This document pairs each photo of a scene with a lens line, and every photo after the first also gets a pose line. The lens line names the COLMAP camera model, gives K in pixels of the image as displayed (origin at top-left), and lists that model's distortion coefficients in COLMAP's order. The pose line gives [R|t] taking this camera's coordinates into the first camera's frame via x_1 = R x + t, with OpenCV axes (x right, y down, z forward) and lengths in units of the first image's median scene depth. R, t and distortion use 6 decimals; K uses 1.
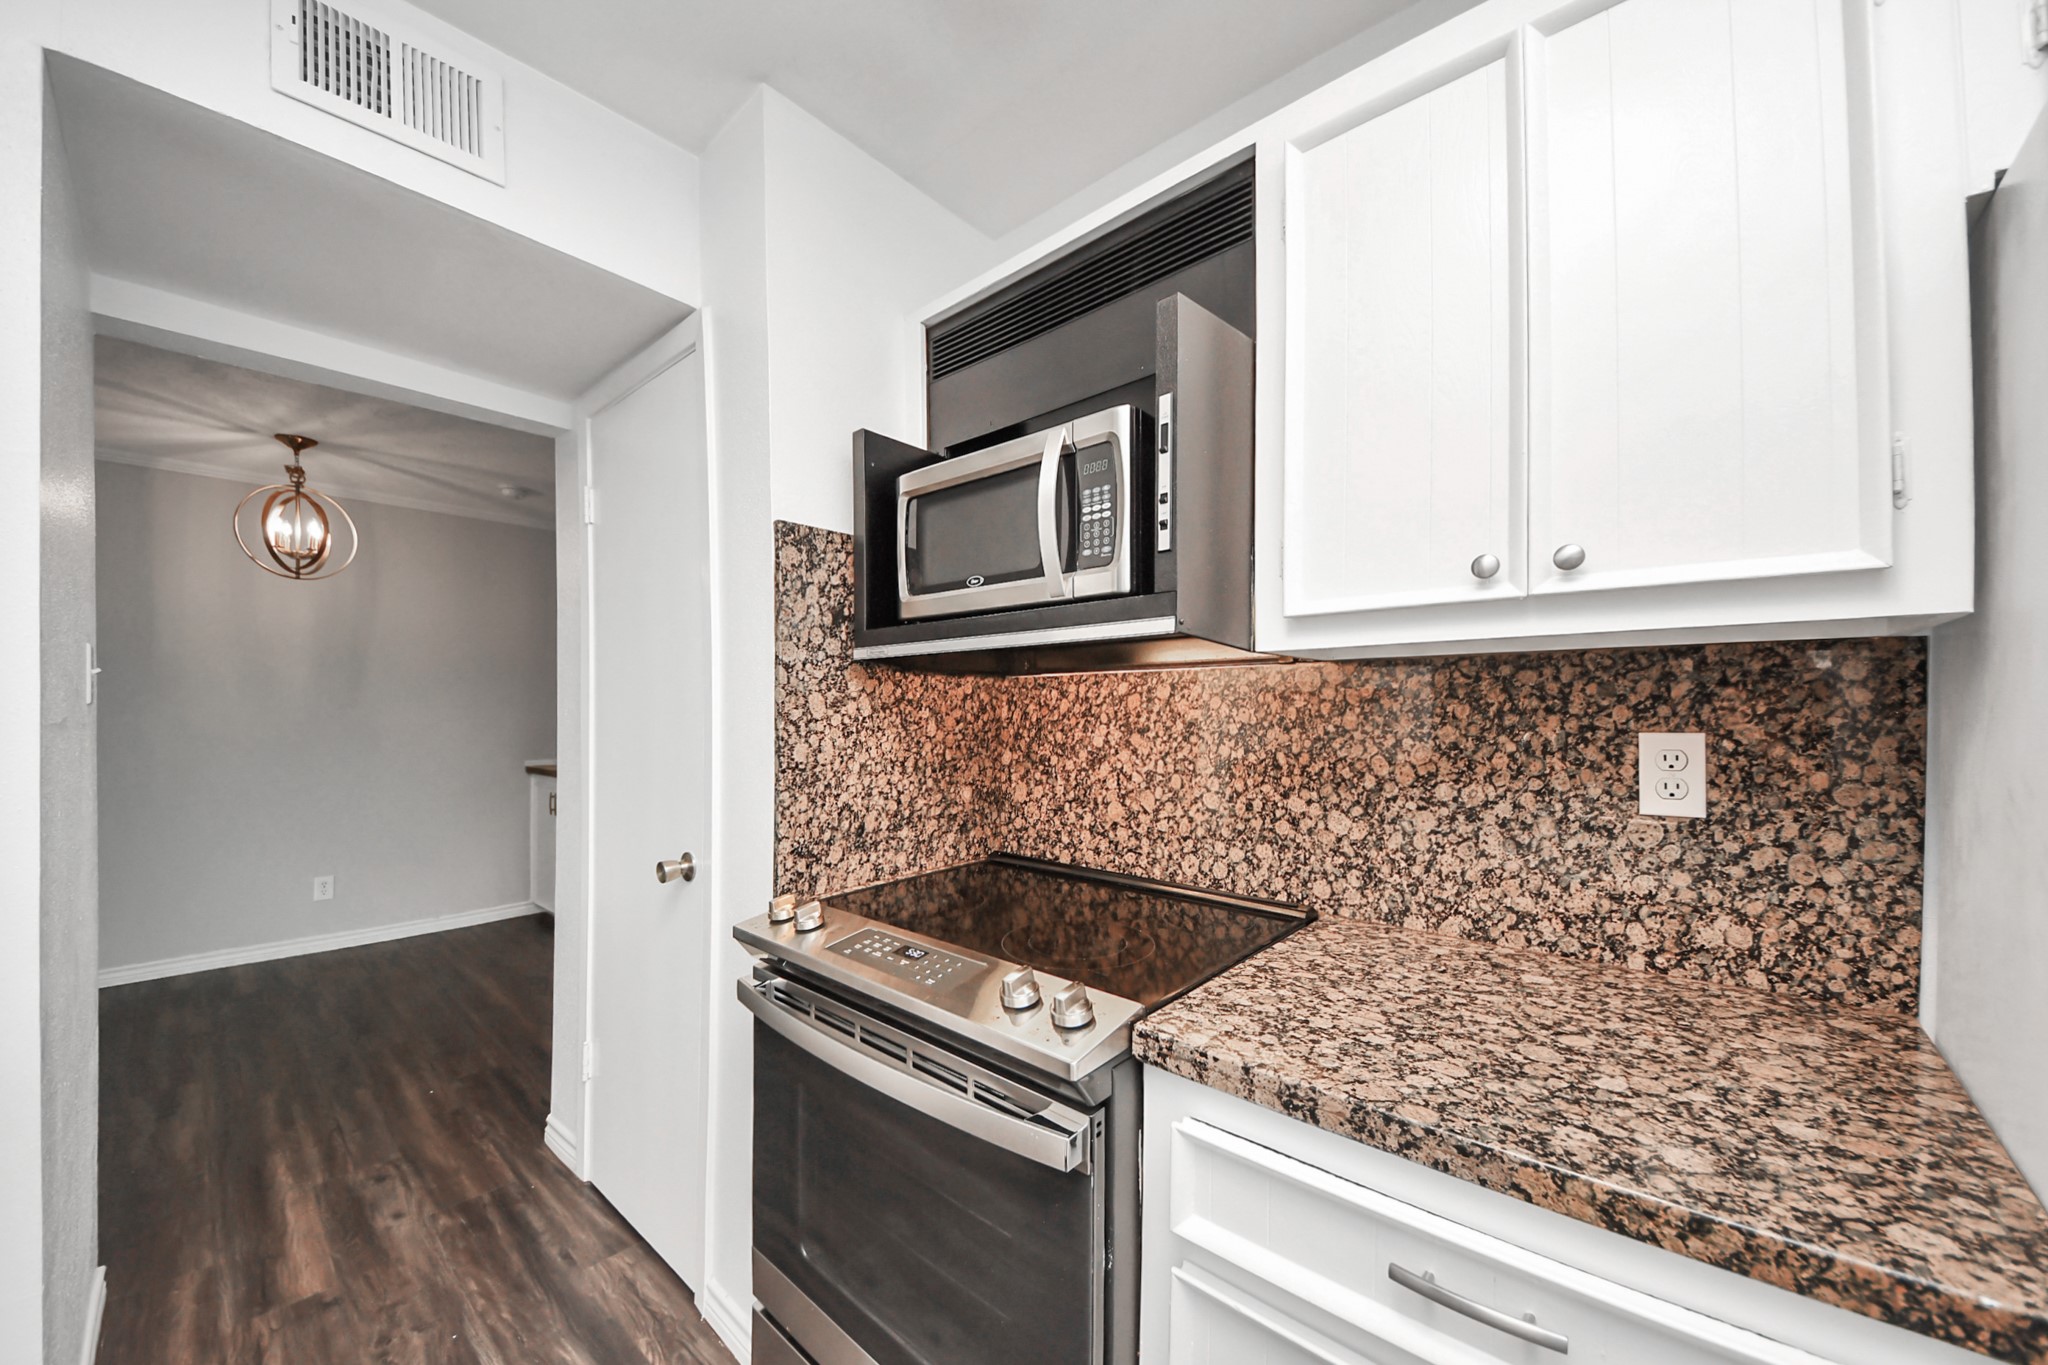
lens RADIAL K [[736.9, 0, 973.0], [0, 736.9, 682.3], [0, 0, 1]] dist [0.025291, -0.020516]
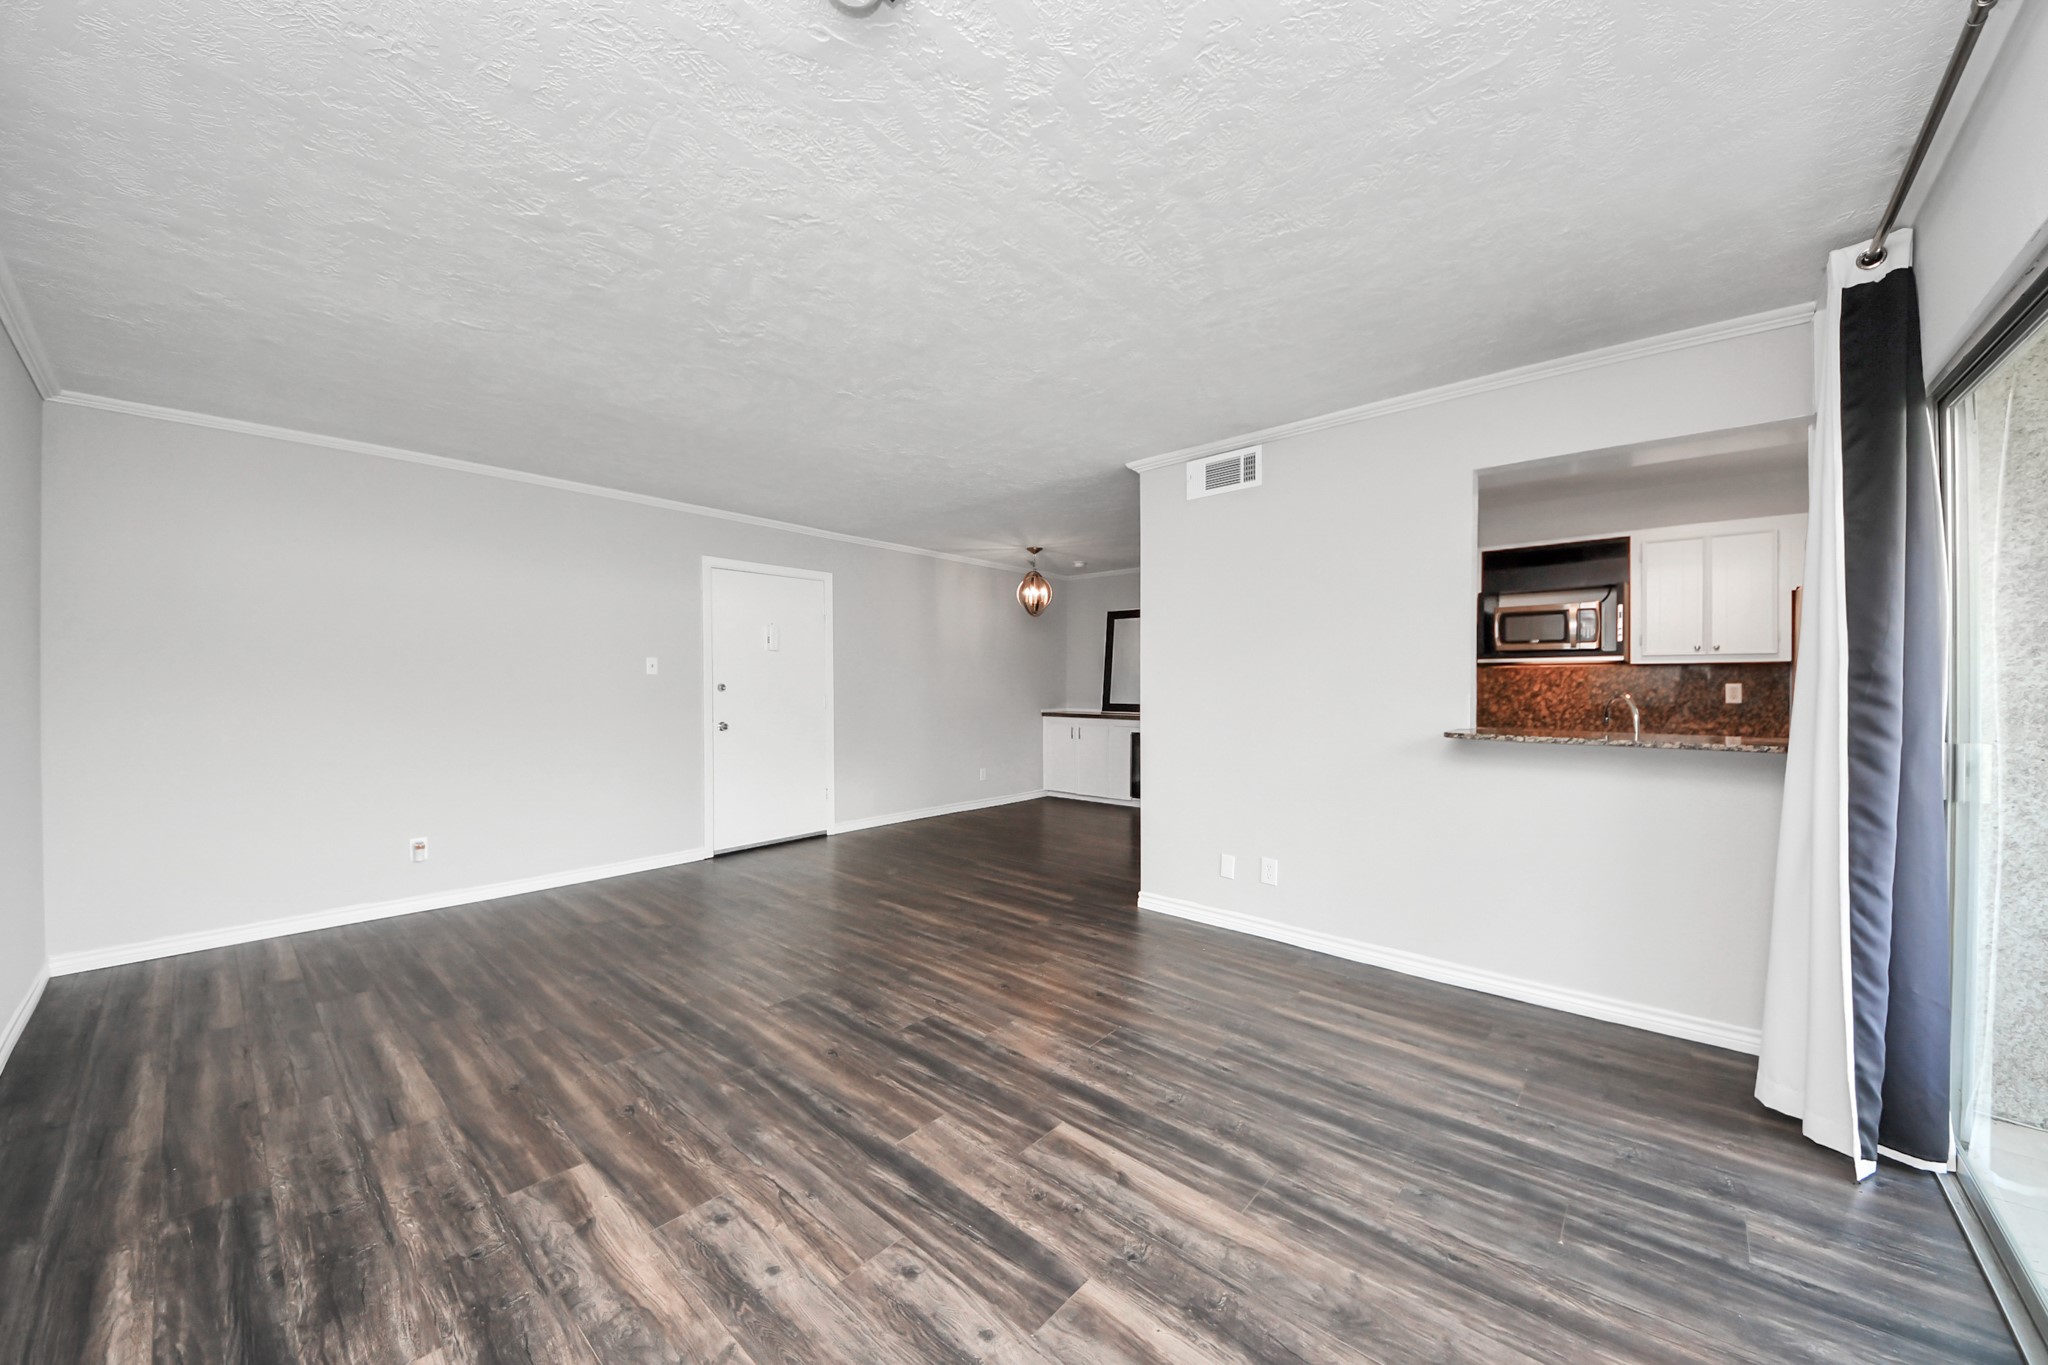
lens RADIAL K [[736.9, 0, 973.0], [0, 736.9, 682.3], [0, 0, 1]] dist [0.025291, -0.020516]
pose [[0.999828, -0.002212, -0.018405, -2.189997], [0.002781, 0.999516, 0.030972, -0.051171], [0.018328, -0.031018, 0.999351, -2.174209]]
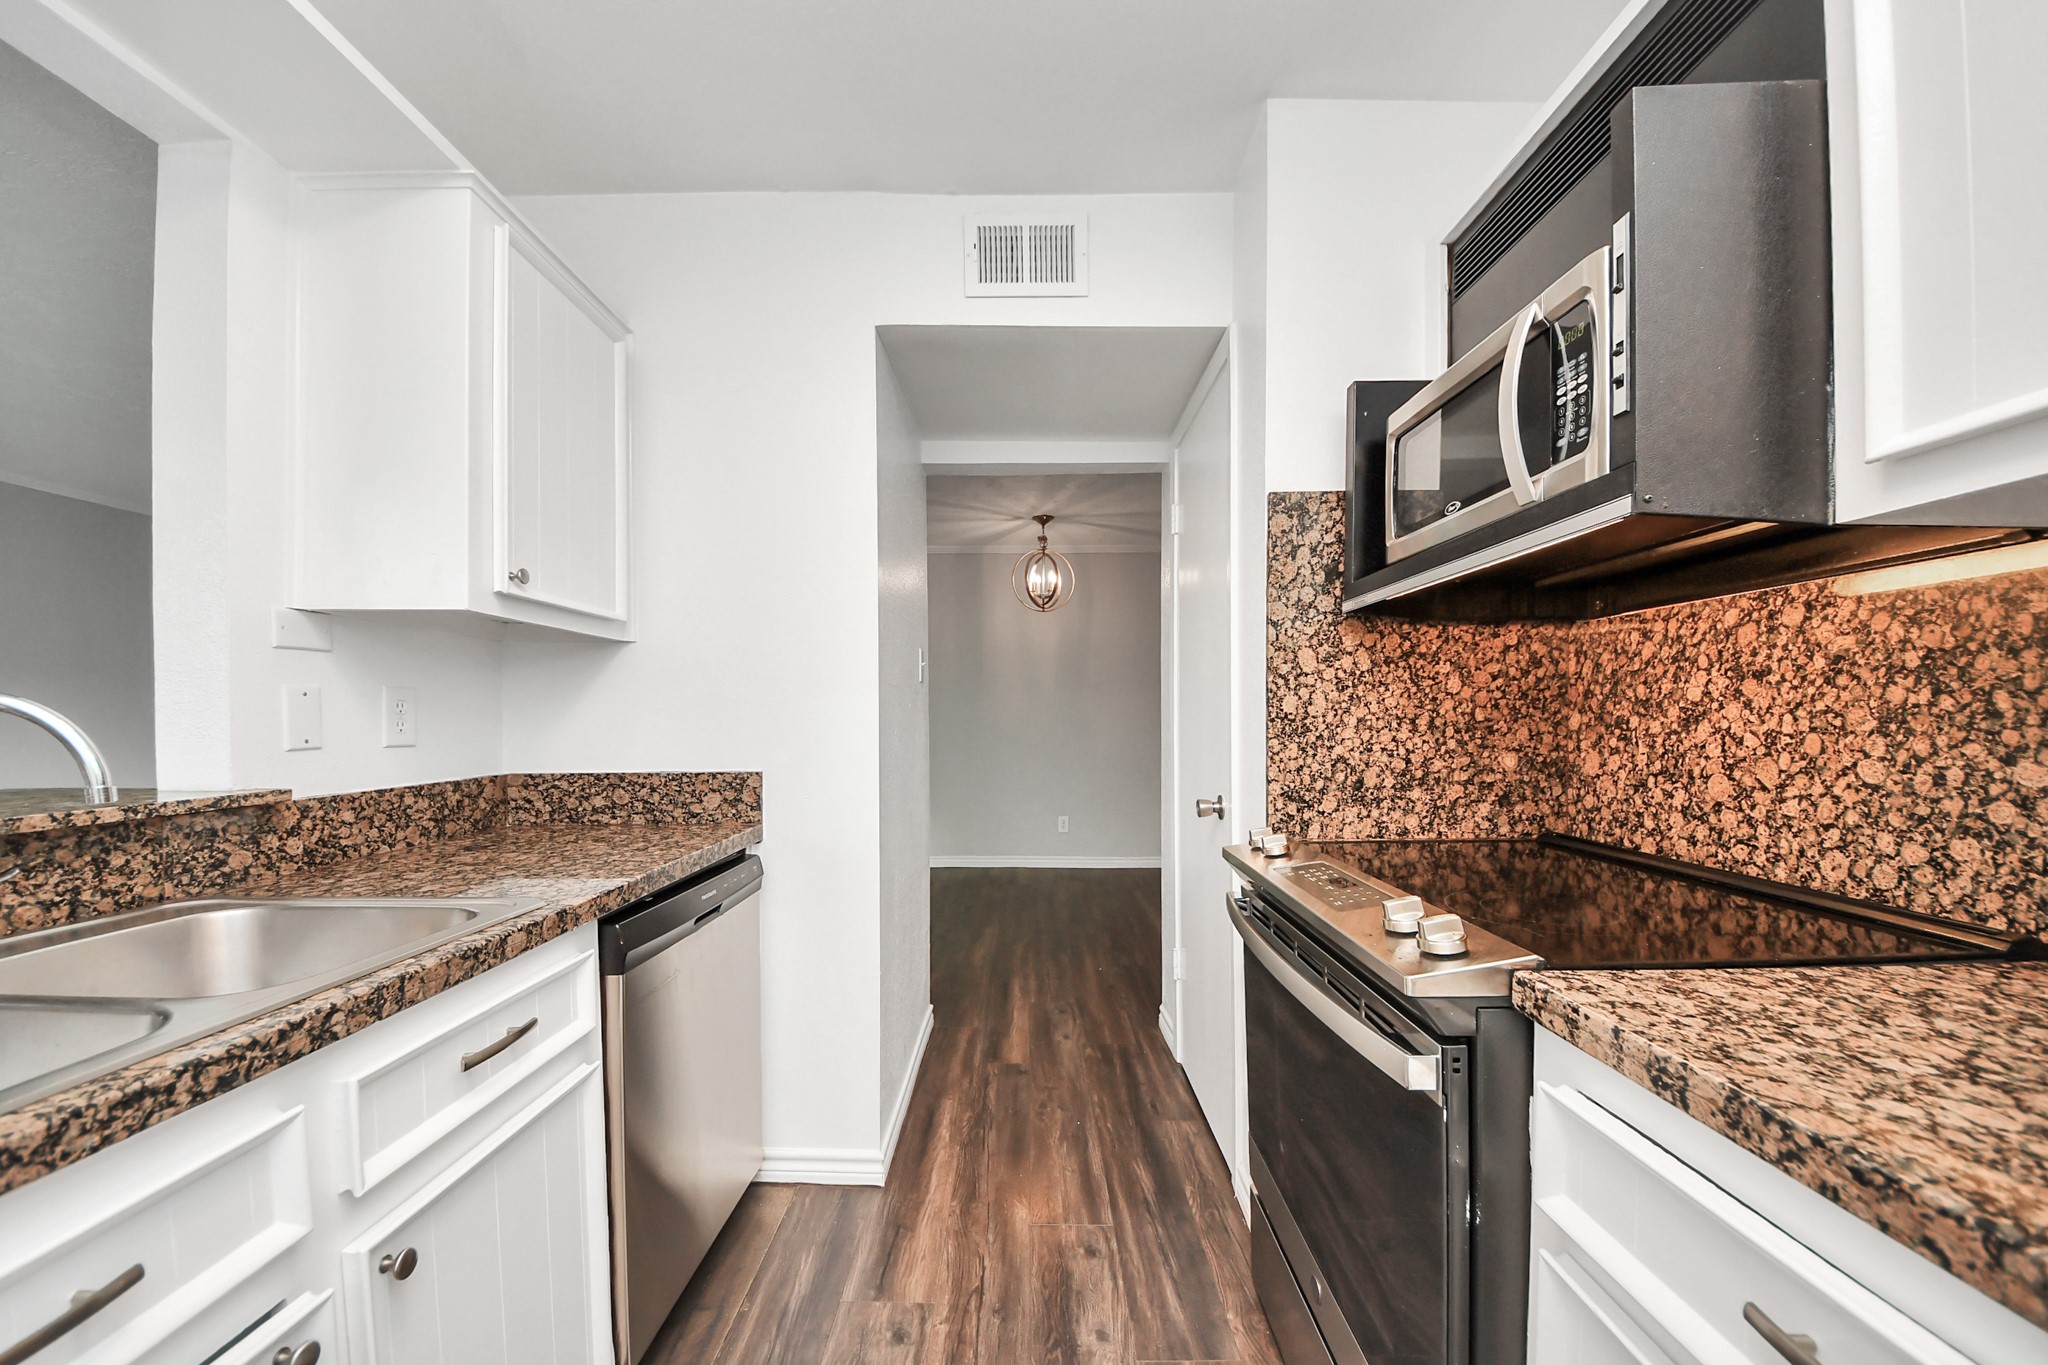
lens RADIAL K [[731.1, 0, 990.6], [0, 731.1, 710.2], [0, 0, 1]] dist [0.001261, -0.008945]
pose [[0.633128, -0.000762, -0.774047, 0.306343], [0.013667, 0.999855, 0.010195, 0.084926], [0.773927, -0.017034, 0.633046, -0.013723]]
